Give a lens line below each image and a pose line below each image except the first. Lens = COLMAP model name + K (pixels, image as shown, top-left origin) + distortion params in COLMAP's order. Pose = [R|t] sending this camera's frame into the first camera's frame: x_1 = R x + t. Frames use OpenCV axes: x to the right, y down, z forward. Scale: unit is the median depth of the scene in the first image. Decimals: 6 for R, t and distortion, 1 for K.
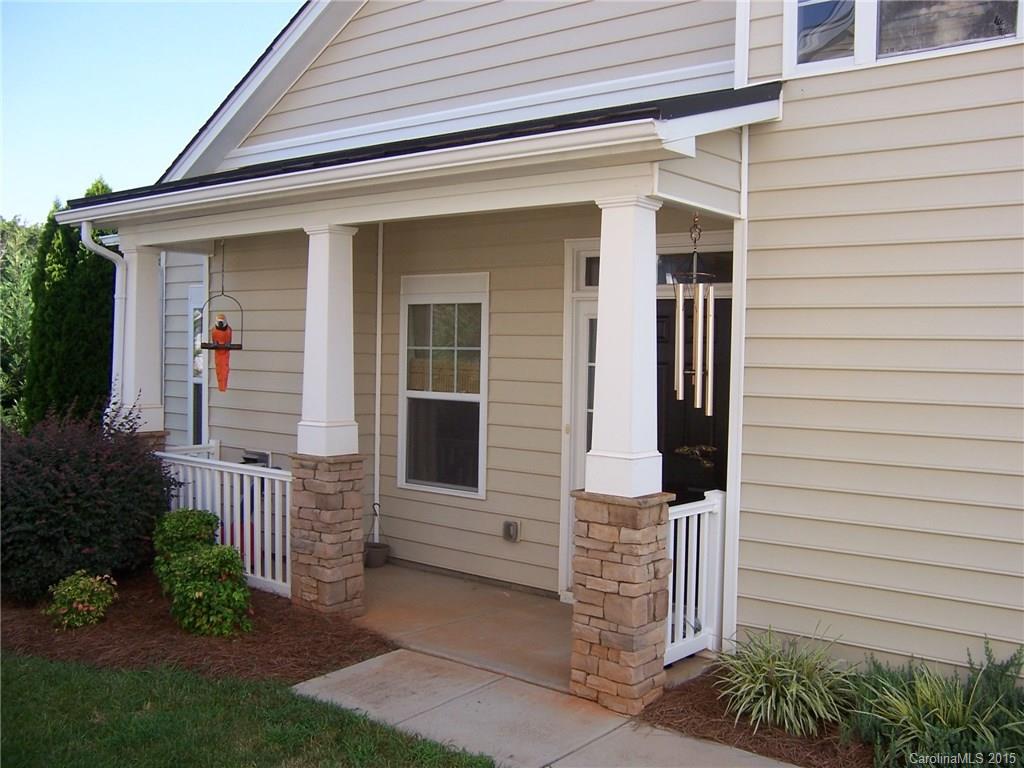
lens RADIAL K [[1030.4, 0, 526.7], [0, 1030.4, 379.9], [0, 0, 1]] dist [-0.150125, 0.232965]
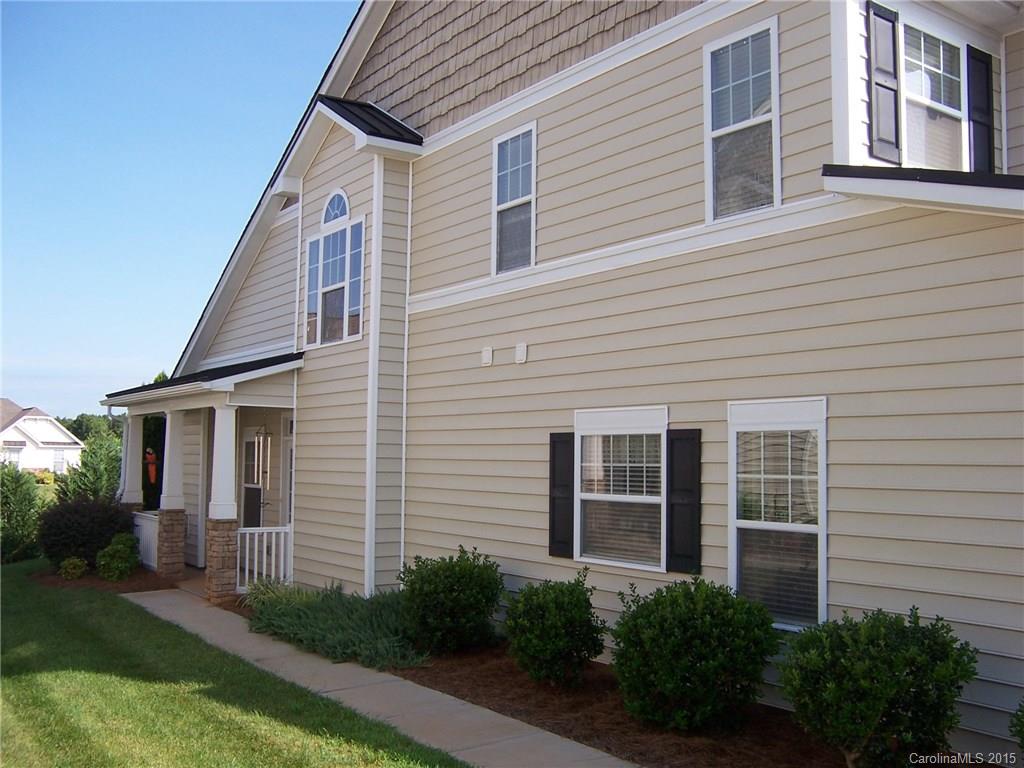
lens RADIAL K [[966.7, 0, 508.5], [0, 966.7, 408.0], [0, 0, 1]] dist [-0.002651, -0.008818]
pose [[0.958198, -0.014344, -0.285744, 1.343929], [-0.014011, 0.995191, -0.096944, 0.055030], [0.285761, 0.096895, 0.953390, -1.021354]]
